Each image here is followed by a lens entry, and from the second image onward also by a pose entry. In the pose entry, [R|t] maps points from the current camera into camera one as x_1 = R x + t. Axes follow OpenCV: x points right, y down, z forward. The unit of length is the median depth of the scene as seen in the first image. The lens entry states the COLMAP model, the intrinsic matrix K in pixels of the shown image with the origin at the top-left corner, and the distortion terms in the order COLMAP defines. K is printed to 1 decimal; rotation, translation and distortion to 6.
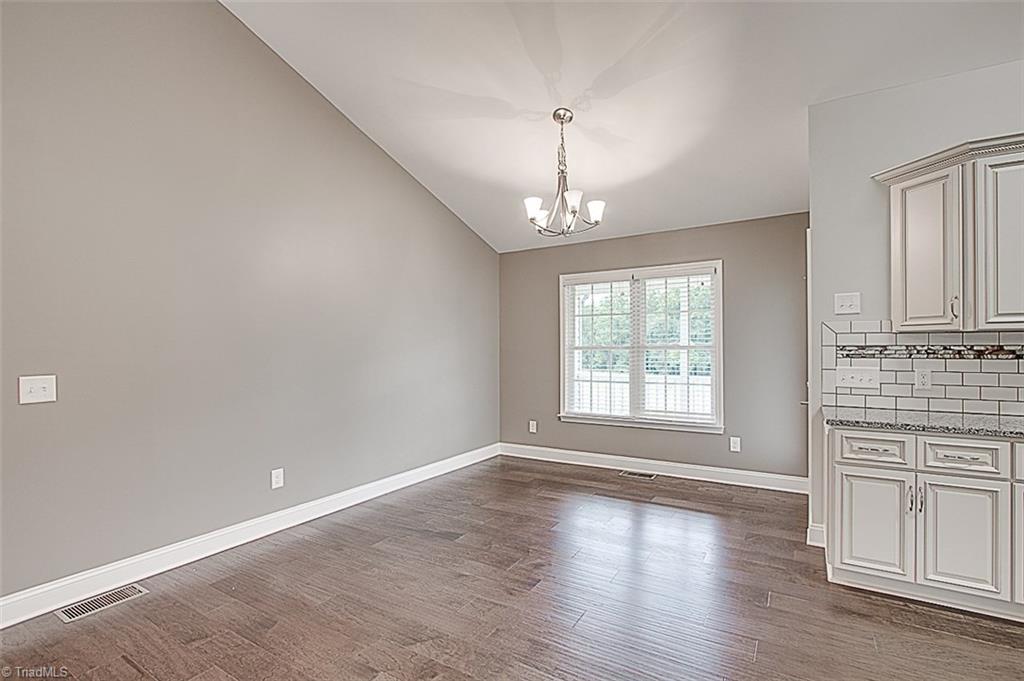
lens RADIAL K [[489.2, 0, 516.4], [0, 489.2, 343.2], [0, 0, 1]] dist [-0.007925, 0.002345]
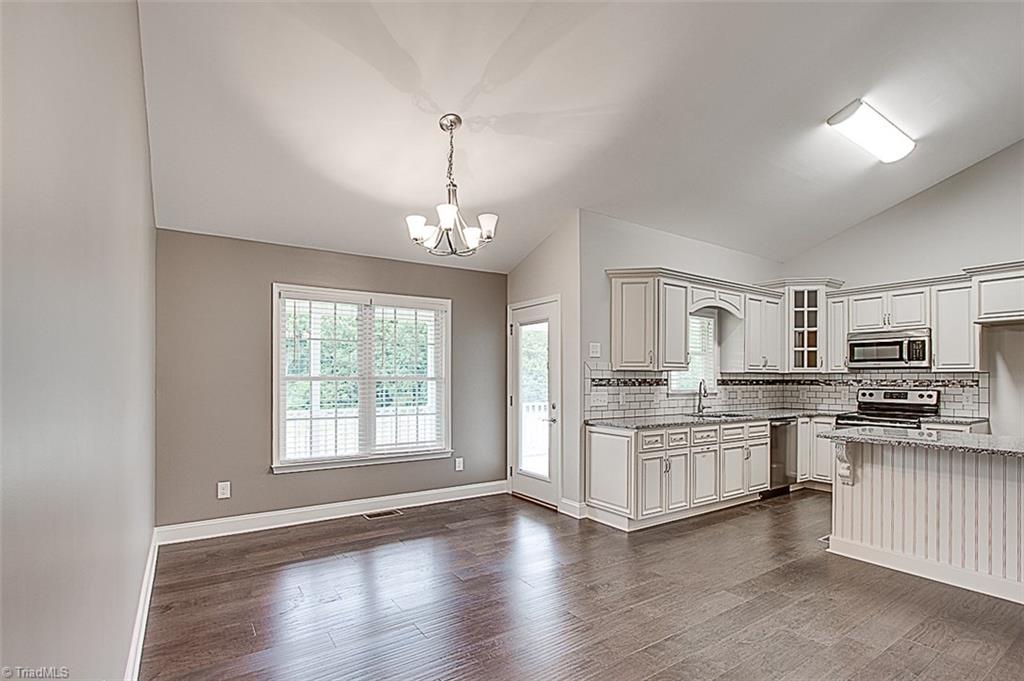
lens RADIAL K [[489.2, 0, 521.3], [0, 489.2, 377.2], [0, 0, 1]] dist [-0.007925, 0.002345]
pose [[0.412984, 0.008972, 0.910694, -0.823651], [-0.011686, 0.999921, -0.004551, 0.011401], [-0.910663, -0.008763, 0.413056, 0.614689]]
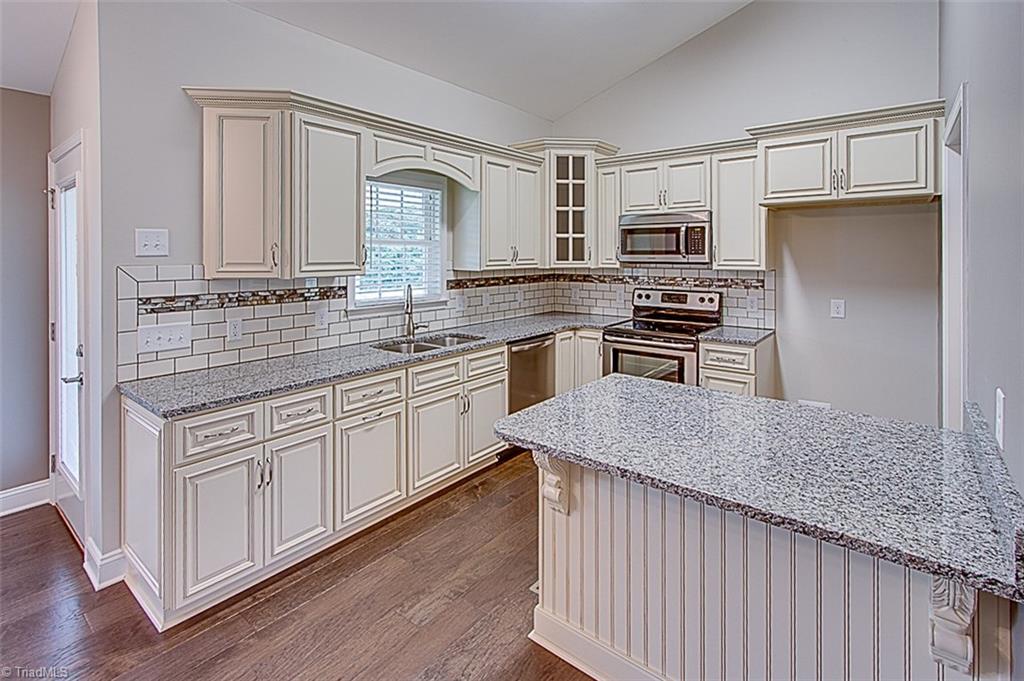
lens RADIAL K [[489.2, 0, 512.5], [0, 489.2, 254.8], [0, 0, 1]] dist [-0.007925, 0.002345]
pose [[0.137583, 0.002058, 0.990488, -0.003985], [-0.004905, 0.999987, -0.001396, -0.067099], [-0.990478, -0.004666, 0.137591, 0.349330]]
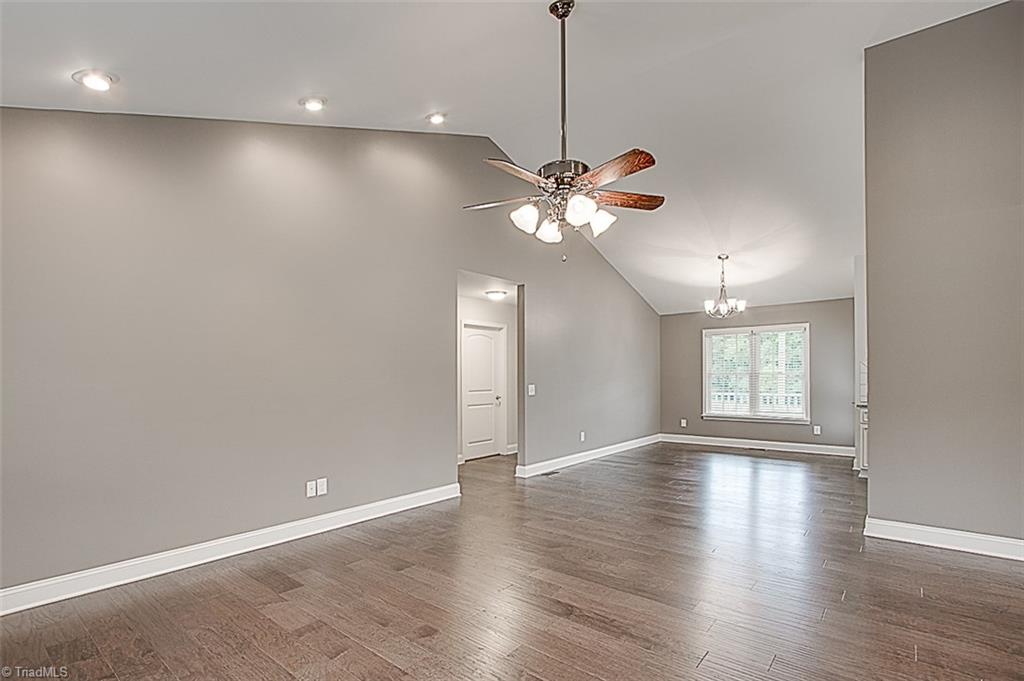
lens RADIAL K [[489.2, 0, 506.6], [0, 489.2, 375.1], [0, 0, 1]] dist [-0.007925, 0.002345]
pose [[0.989584, -0.001341, -0.143954, -0.614071], [0.003127, 0.999921, 0.012181, -0.021294], [0.143926, -0.012504, 0.989509, -1.359247]]
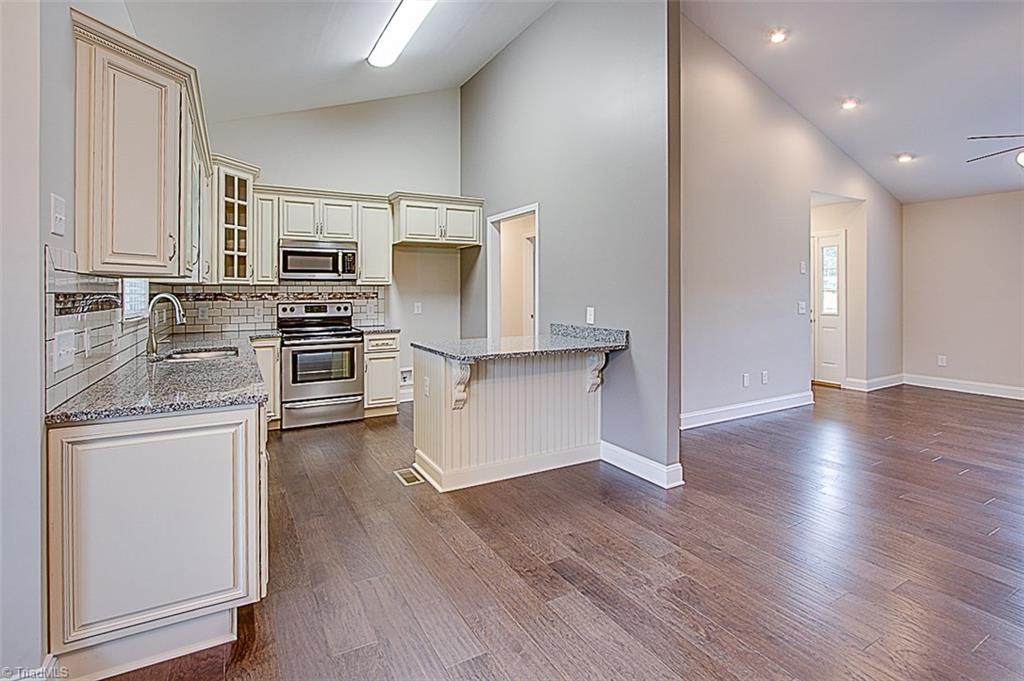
lens RADIAL K [[489.2, 0, 506.5], [0, 489.2, 288.3], [0, 0, 1]] dist [-0.007925, 0.002345]
pose [[-0.863455, 0.012700, 0.504266, -0.024099], [0.005672, 0.999864, -0.015468, 0.012154], [-0.504394, -0.010496, -0.863410, 1.277594]]
